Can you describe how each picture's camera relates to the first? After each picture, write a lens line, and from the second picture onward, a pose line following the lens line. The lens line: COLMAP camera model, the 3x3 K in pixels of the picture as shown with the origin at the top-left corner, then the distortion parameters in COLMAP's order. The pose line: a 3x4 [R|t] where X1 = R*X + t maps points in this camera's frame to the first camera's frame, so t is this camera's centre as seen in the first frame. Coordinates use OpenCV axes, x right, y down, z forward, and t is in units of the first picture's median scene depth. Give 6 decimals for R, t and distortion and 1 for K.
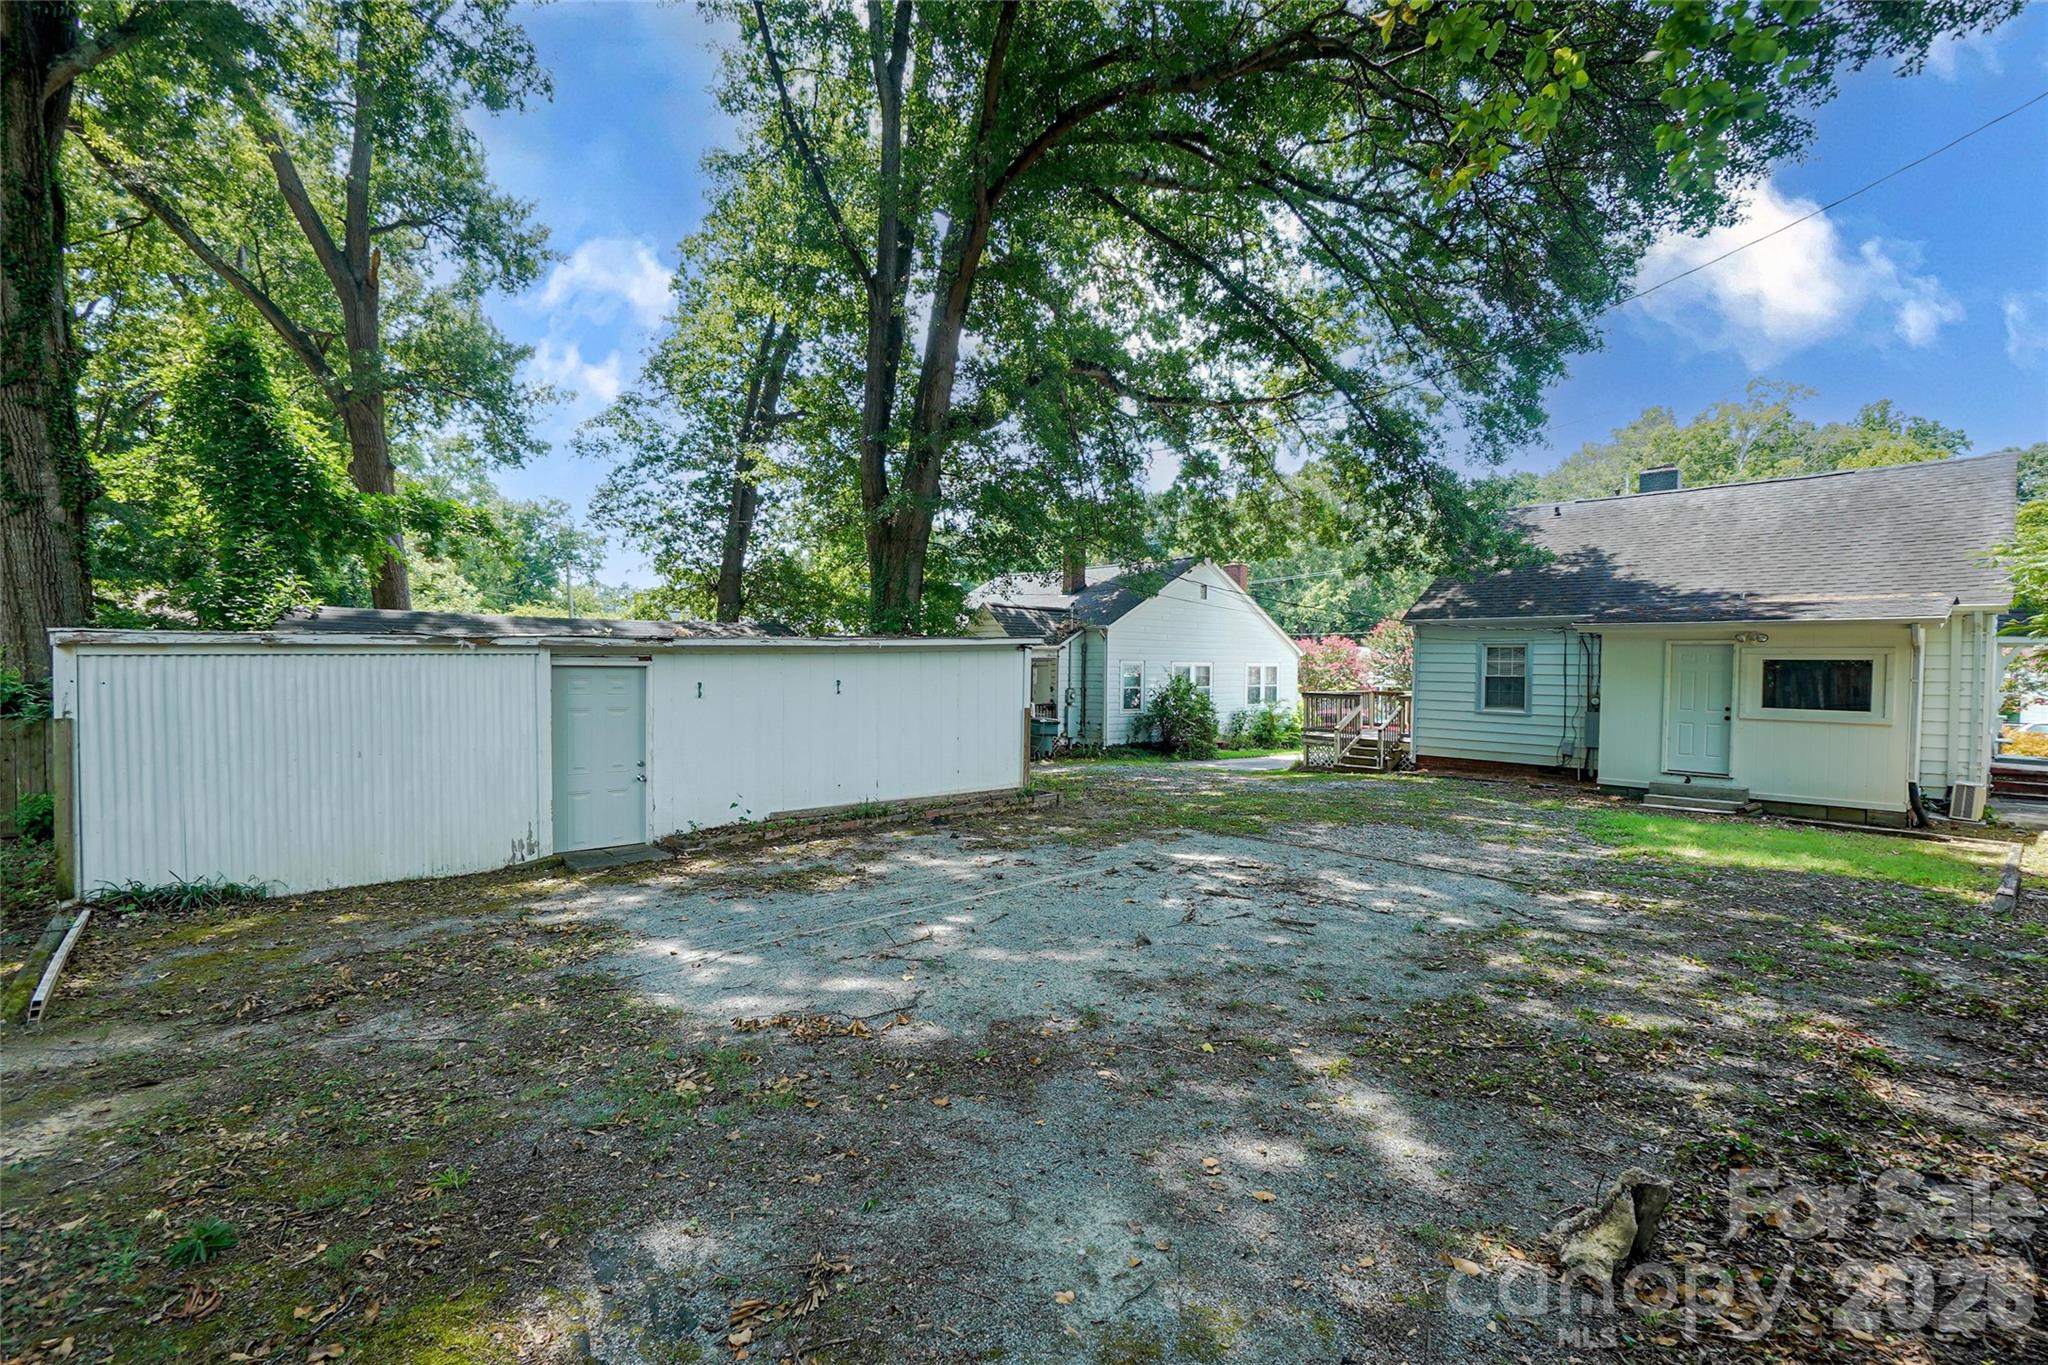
lens RADIAL K [[892.9, 0, 1013.3], [0, 892.9, 693.7], [0, 0, 1]] dist [-0.004446, 0.002653]
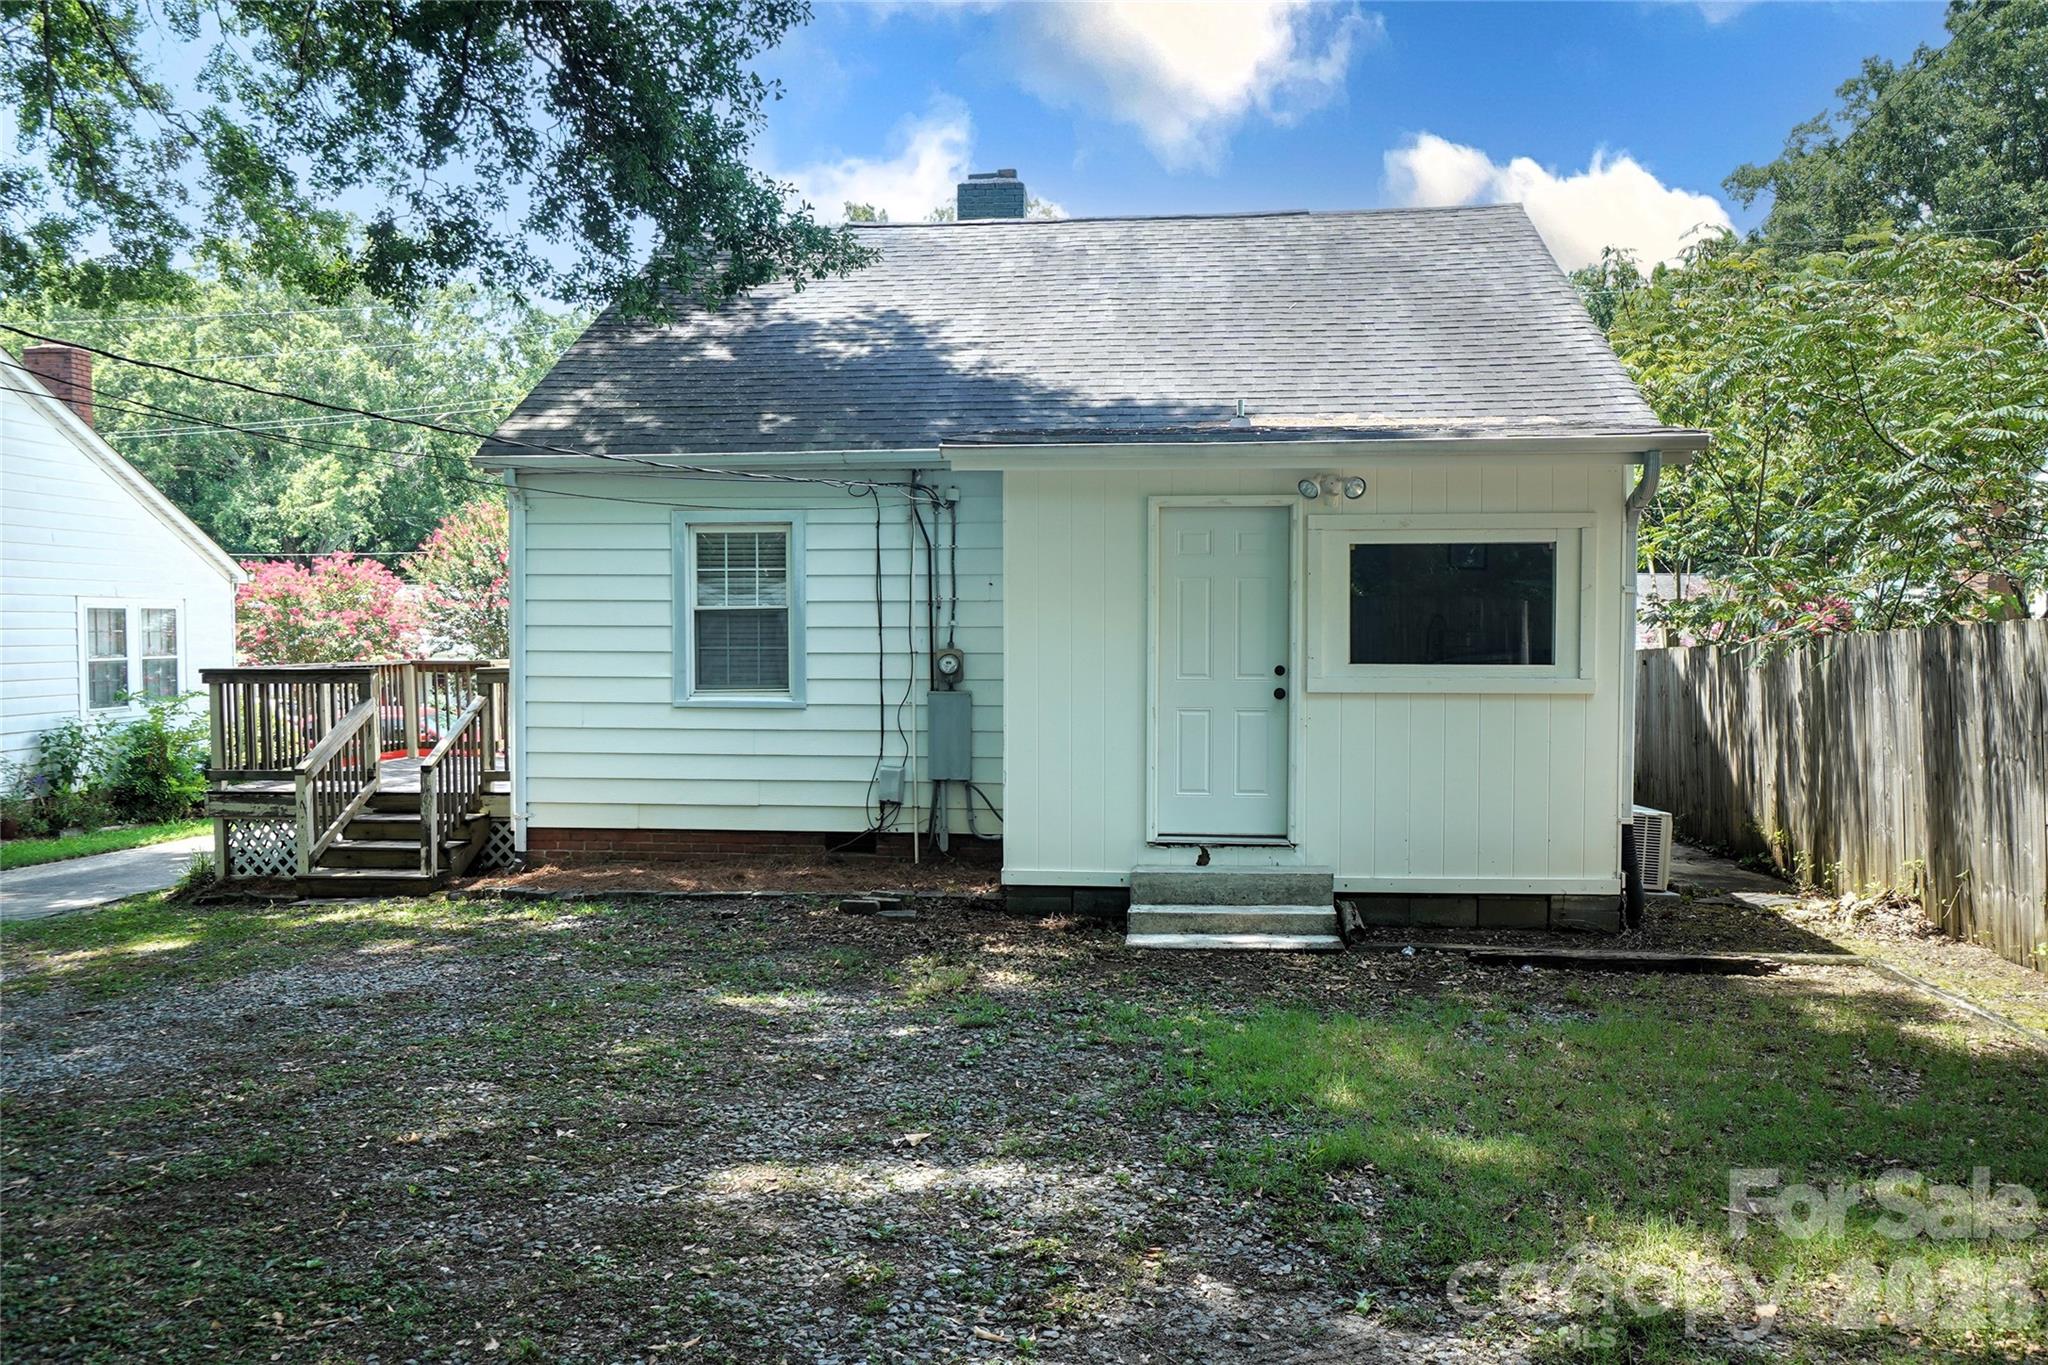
lens RADIAL K [[1626.6, 0, 1021.3], [0, 1626.6, 679.0], [0, 0, 1]] dist [-0.022869, -0.013947]
pose [[0.745887, -0.030232, 0.665386, 0.156274], [0.030540, 0.999471, 0.011177, 0.006310], [-0.665372, 0.011984, 0.746416, 0.353769]]
